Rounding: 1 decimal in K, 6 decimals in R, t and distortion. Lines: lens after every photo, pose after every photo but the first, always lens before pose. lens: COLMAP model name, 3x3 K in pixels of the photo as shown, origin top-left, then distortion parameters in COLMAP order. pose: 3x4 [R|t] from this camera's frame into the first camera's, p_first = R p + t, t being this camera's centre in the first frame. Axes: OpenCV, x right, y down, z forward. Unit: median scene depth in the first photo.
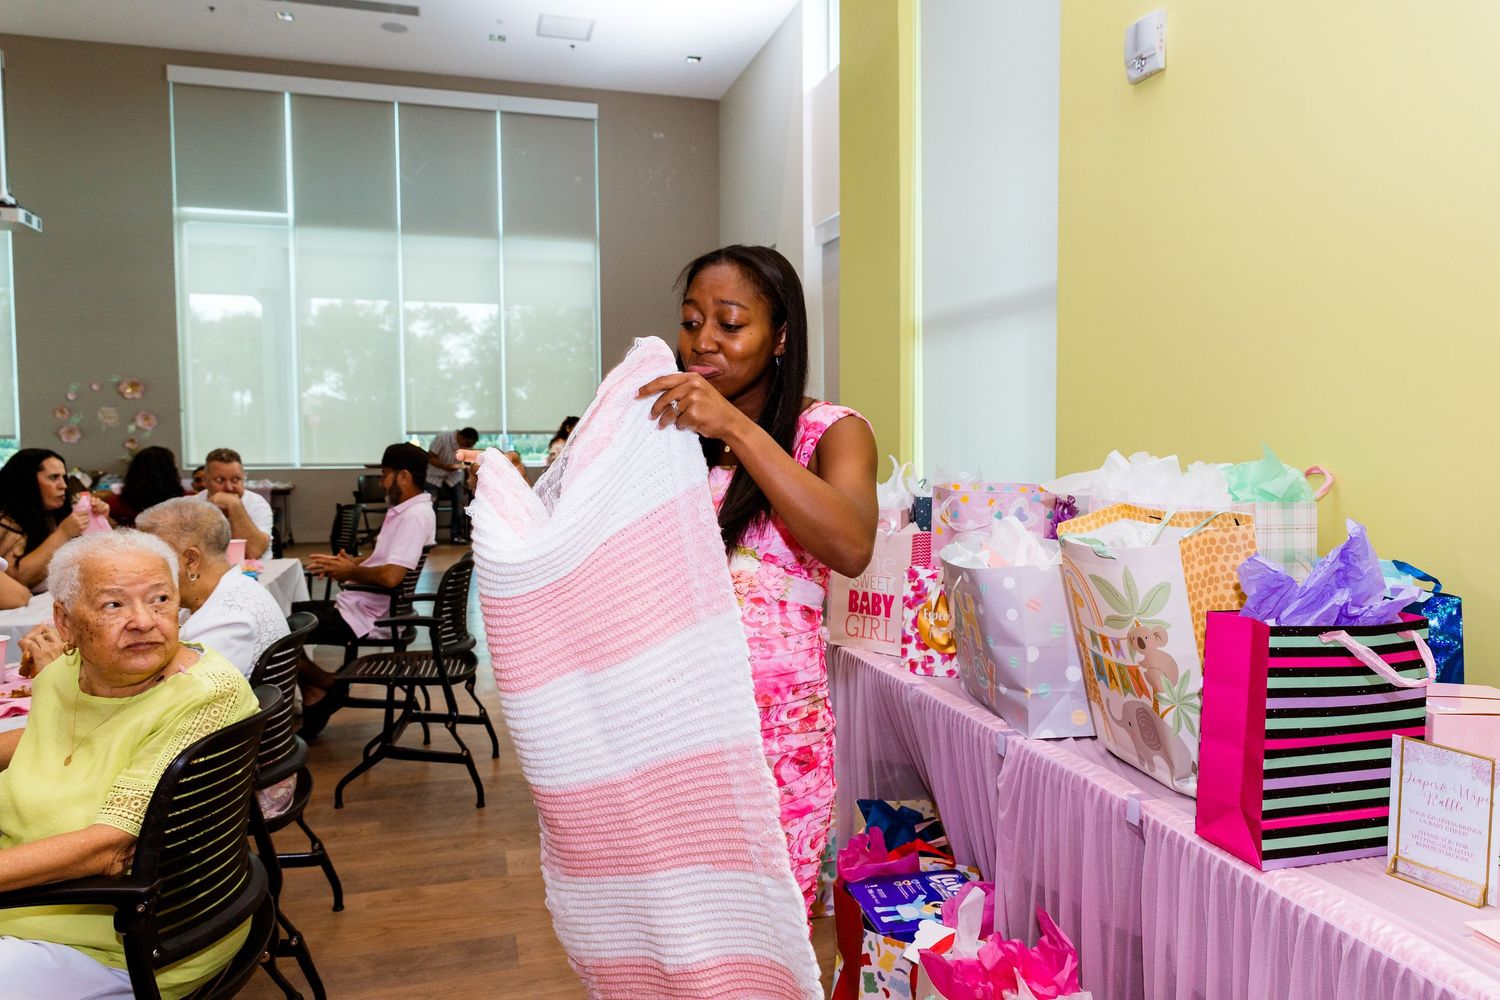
lens RADIAL K [[1002.2, 0, 742.1], [0, 1002.2, 504.0], [0, 0, 1]] dist [-0.009087, 0.003590]
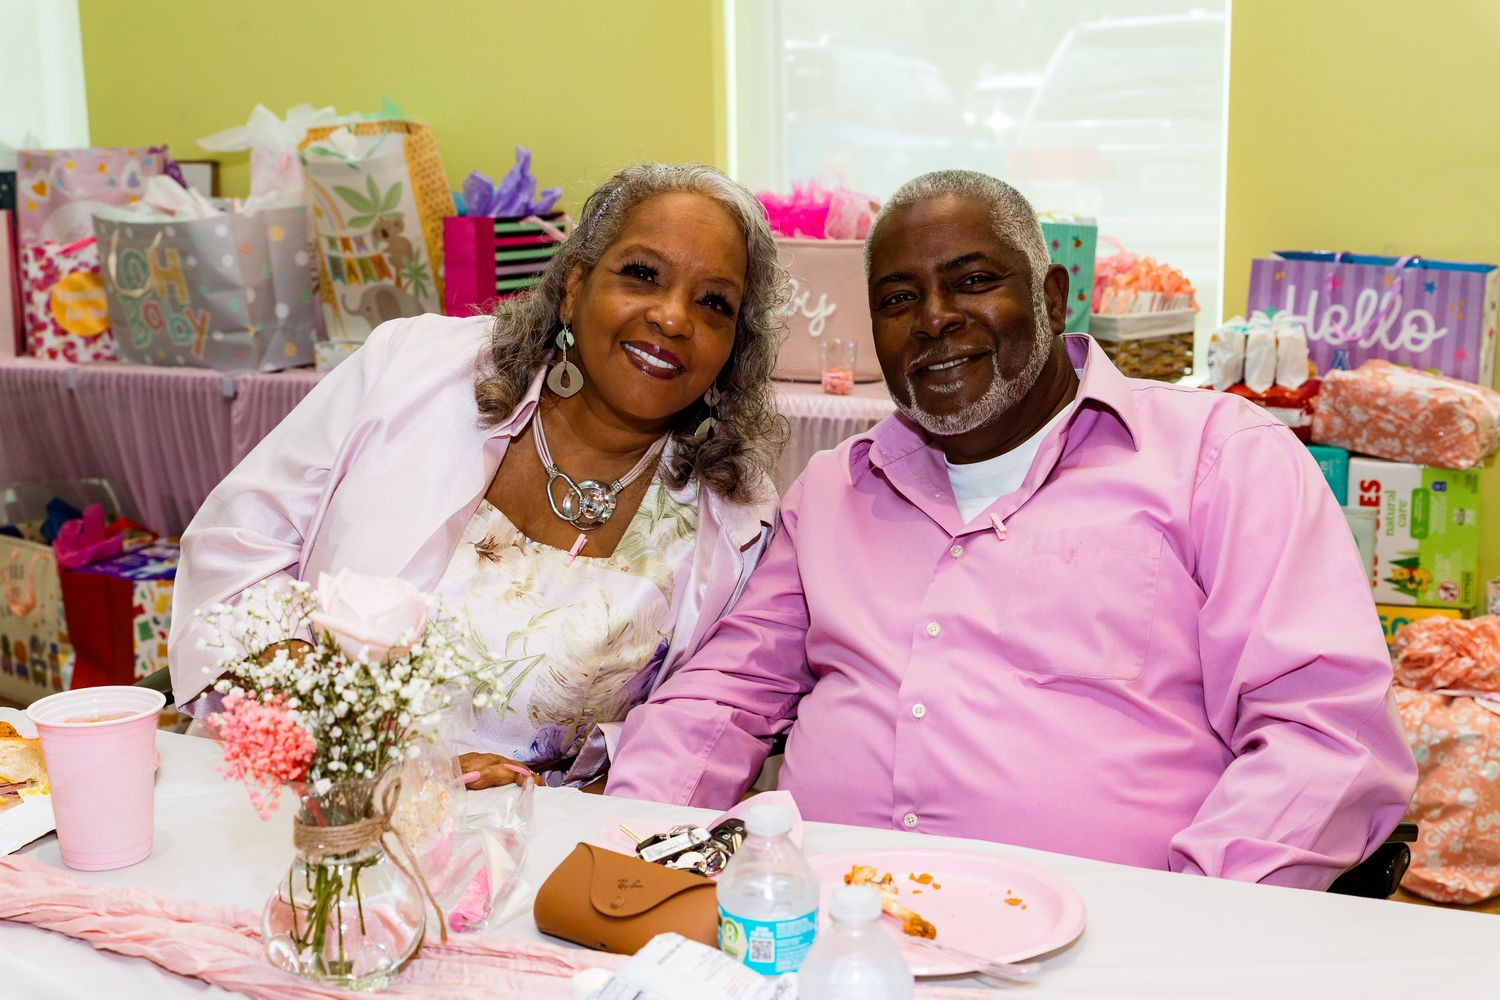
lens RADIAL K [[1935.7, 0, 747.8], [0, 1935.7, 497.4], [0, 0, 1]] dist [0.006343, 0.000000]
pose [[0.641556, -0.152848, 0.751694, -0.923568], [0.061860, 0.987064, 0.147912, 0.087175], [-0.764578, -0.048394, 0.642712, -0.719629]]
